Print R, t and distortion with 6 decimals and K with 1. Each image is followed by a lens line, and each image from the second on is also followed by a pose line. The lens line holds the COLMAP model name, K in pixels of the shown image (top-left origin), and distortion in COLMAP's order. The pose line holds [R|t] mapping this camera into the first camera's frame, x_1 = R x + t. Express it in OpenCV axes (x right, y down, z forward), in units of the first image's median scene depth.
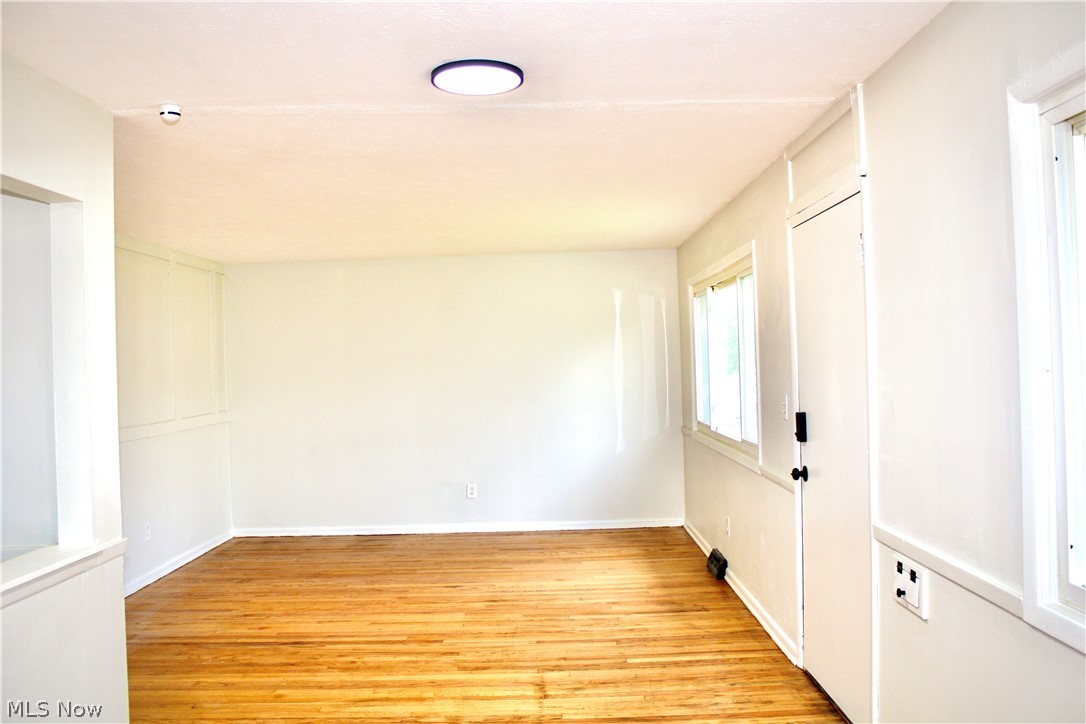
lens RADIAL K [[918.8, 0, 563.9], [0, 918.8, 349.9], [0, 0, 1]] dist [-0.162677, 0.140510]
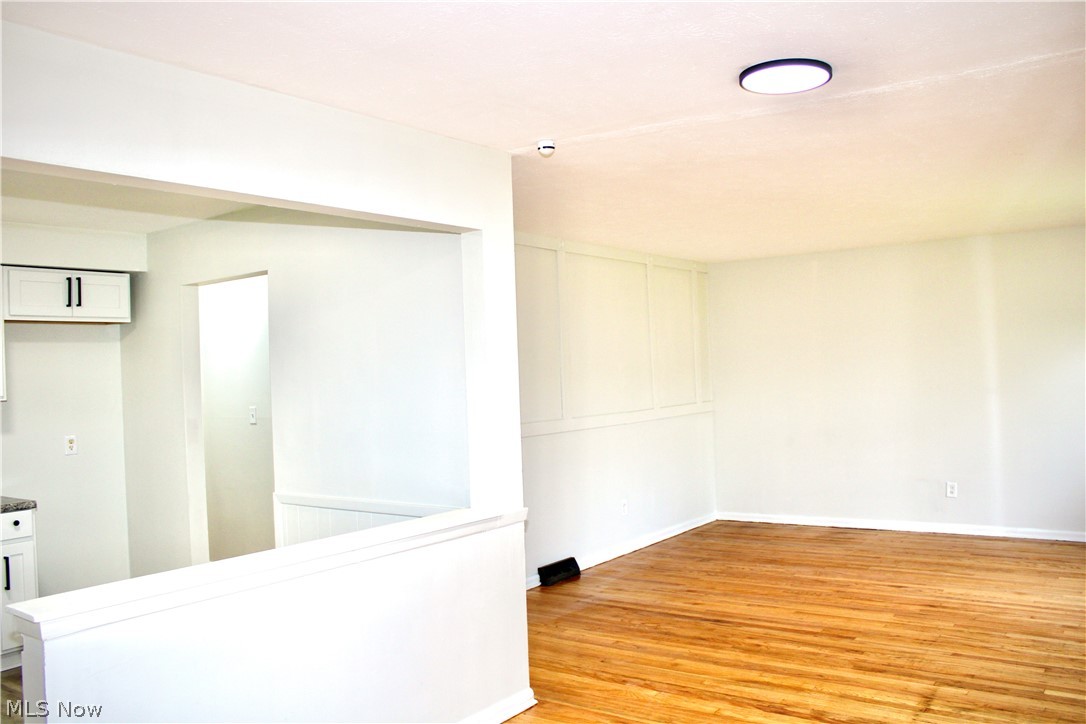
lens RADIAL K [[918.8, 0, 537.0], [0, 918.8, 350.4], [0, 0, 1]] dist [-0.162677, 0.140510]
pose [[0.804990, -0.010172, -0.593201, 0.143500], [0.017737, 0.999819, 0.006925, -0.004725], [0.593023, -0.016096, 0.805024, 0.011478]]
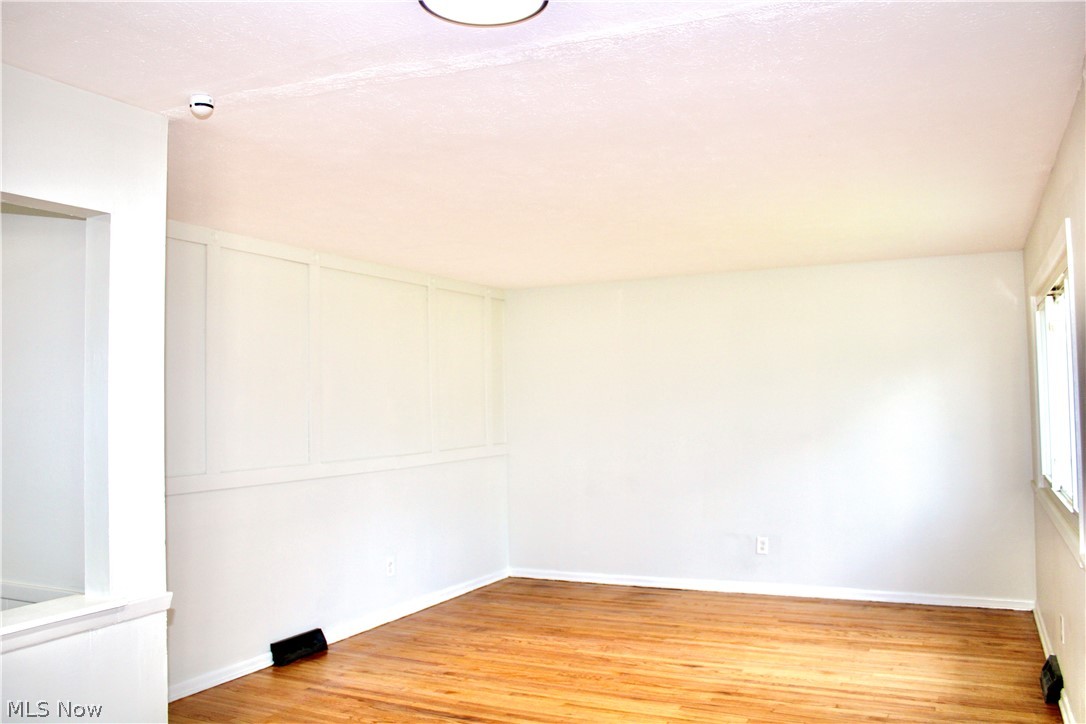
lens RADIAL K [[918.8, 0, 538.5], [0, 918.8, 355.6], [0, 0, 1]] dist [-0.162677, 0.140510]
pose [[0.892346, -0.007773, -0.451284, 0.134402], [-0.003517, 0.999702, -0.024175, -0.001965], [0.451338, 0.023160, 0.892053, 0.211953]]
